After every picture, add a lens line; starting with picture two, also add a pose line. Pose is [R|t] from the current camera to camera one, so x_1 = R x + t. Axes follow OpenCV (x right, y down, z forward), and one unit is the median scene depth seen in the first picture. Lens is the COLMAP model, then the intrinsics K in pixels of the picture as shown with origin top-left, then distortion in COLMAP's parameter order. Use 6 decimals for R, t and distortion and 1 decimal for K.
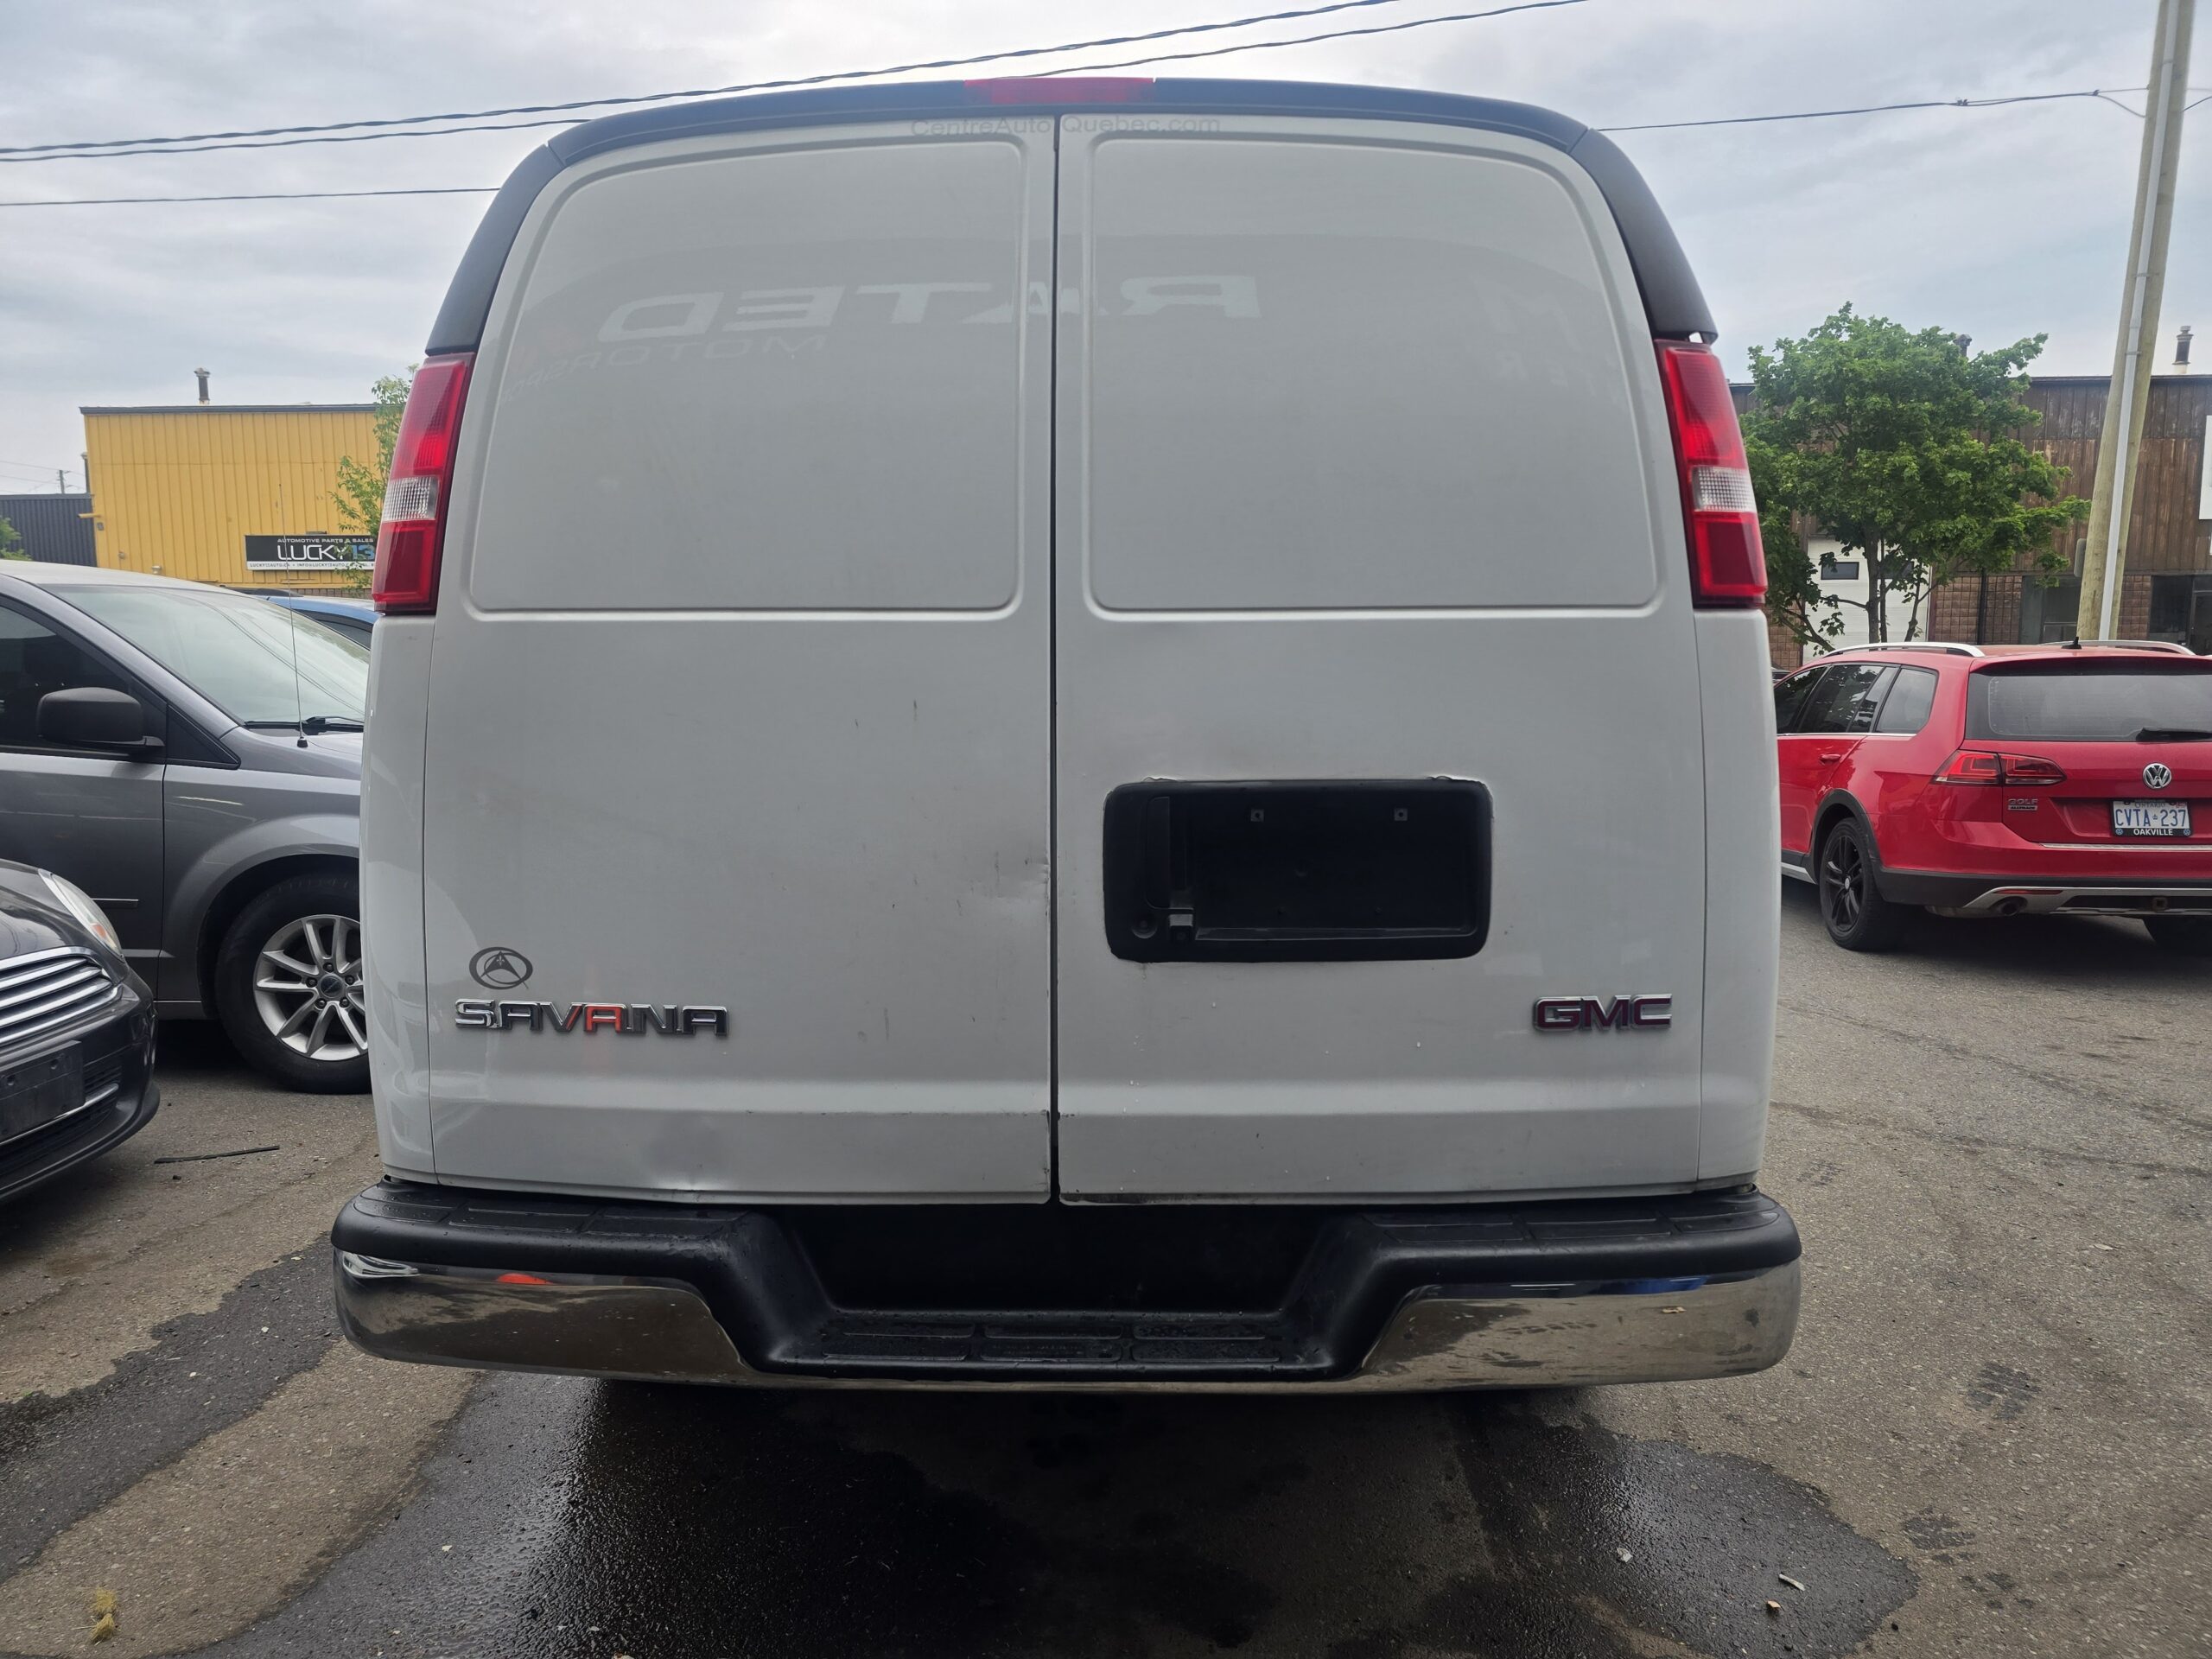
lens RADIAL K [[1490.9, 0, 1106.0], [0, 1490.9, 829.5], [0, 0, 1]] dist [0.045983, -0.041652]
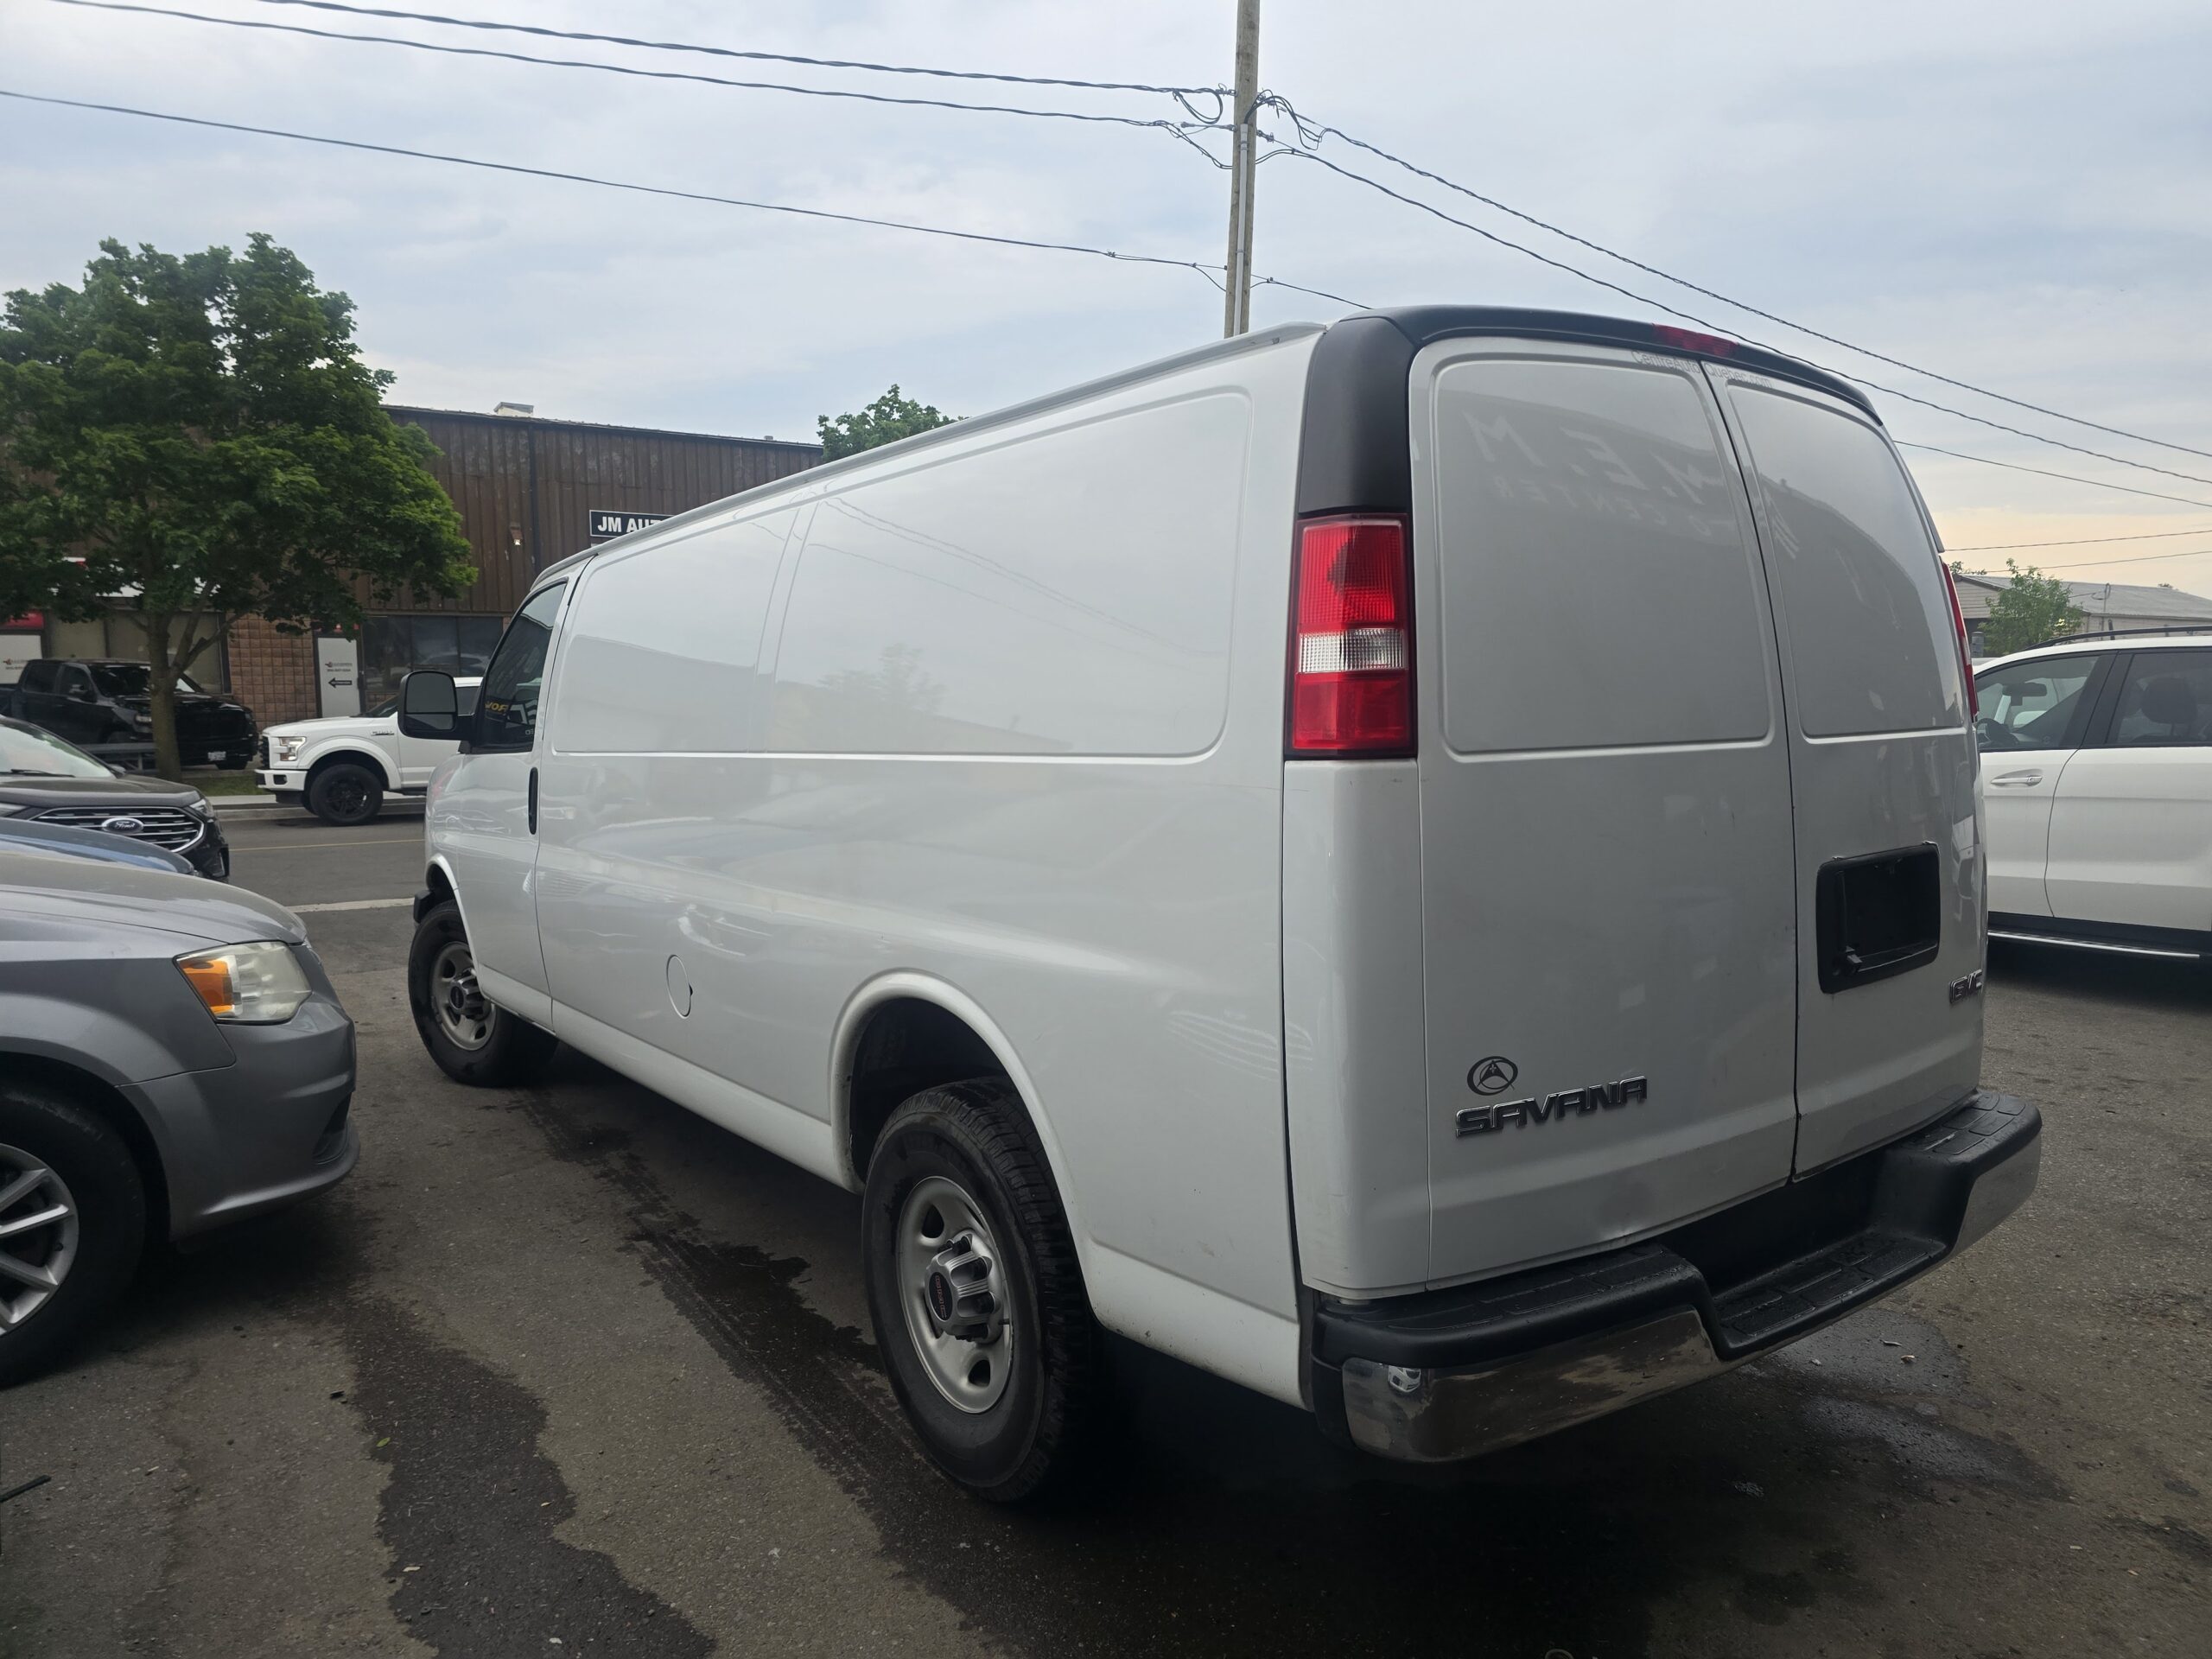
lens RADIAL K [[1490.9, 0, 1106.0], [0, 1490.9, 829.5], [0, 0, 1]] dist [0.045983, -0.041652]
pose [[0.791505, -0.066205, 0.607566, -1.278170], [0.079844, 0.996797, 0.004602, -0.114695], [-0.605924, 0.044868, 0.794256, 0.290026]]
